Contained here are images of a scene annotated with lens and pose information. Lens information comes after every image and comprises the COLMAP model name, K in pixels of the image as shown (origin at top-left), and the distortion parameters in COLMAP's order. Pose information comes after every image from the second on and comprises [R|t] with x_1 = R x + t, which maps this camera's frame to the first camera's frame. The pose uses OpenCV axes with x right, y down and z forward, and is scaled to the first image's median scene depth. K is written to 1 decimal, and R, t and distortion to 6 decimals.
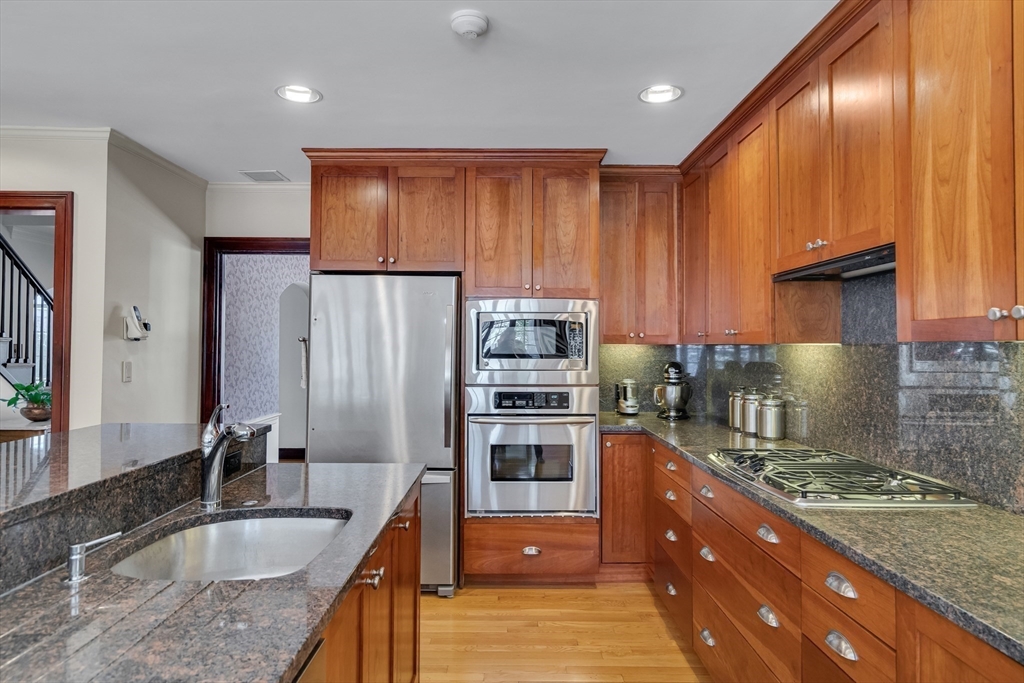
lens RADIAL K [[591.2, 0, 509.6], [0, 591.2, 340.7], [0, 0, 1]] dist [-0.000757, -0.000438]
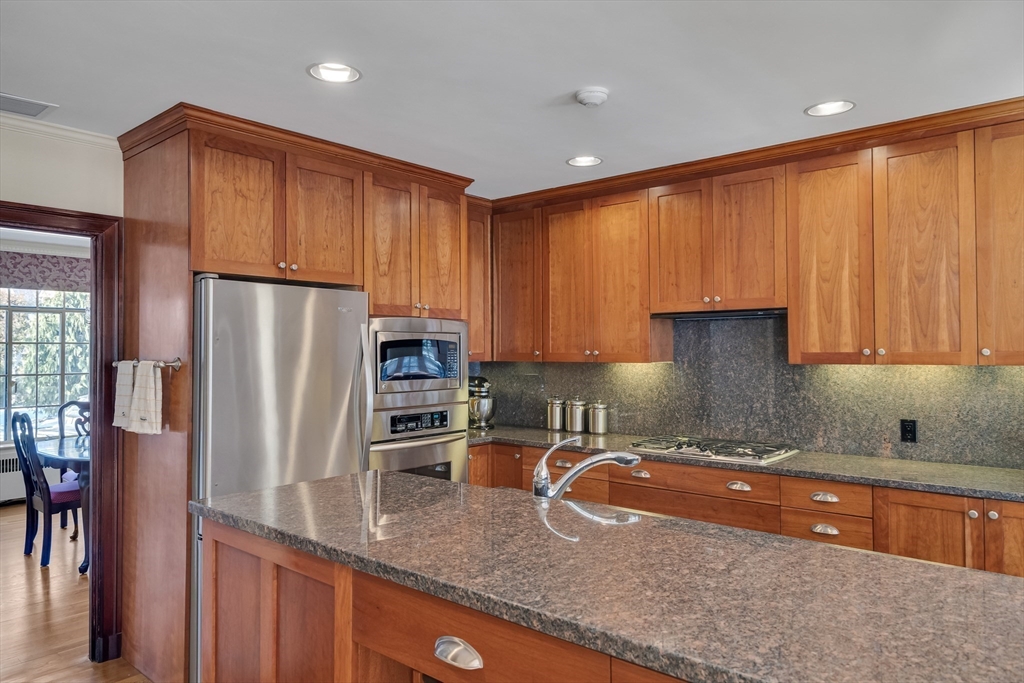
lens RADIAL K [[688.8, 0, 506.7], [0, 688.8, 341.3], [0, 0, 1]] dist [0.008952, 0.004950]
pose [[0.653607, 0.002112, 0.756831, -0.734808], [-0.000454, 0.999997, -0.002398, -0.030029], [-0.756834, 0.001224, 0.653606, 0.143728]]
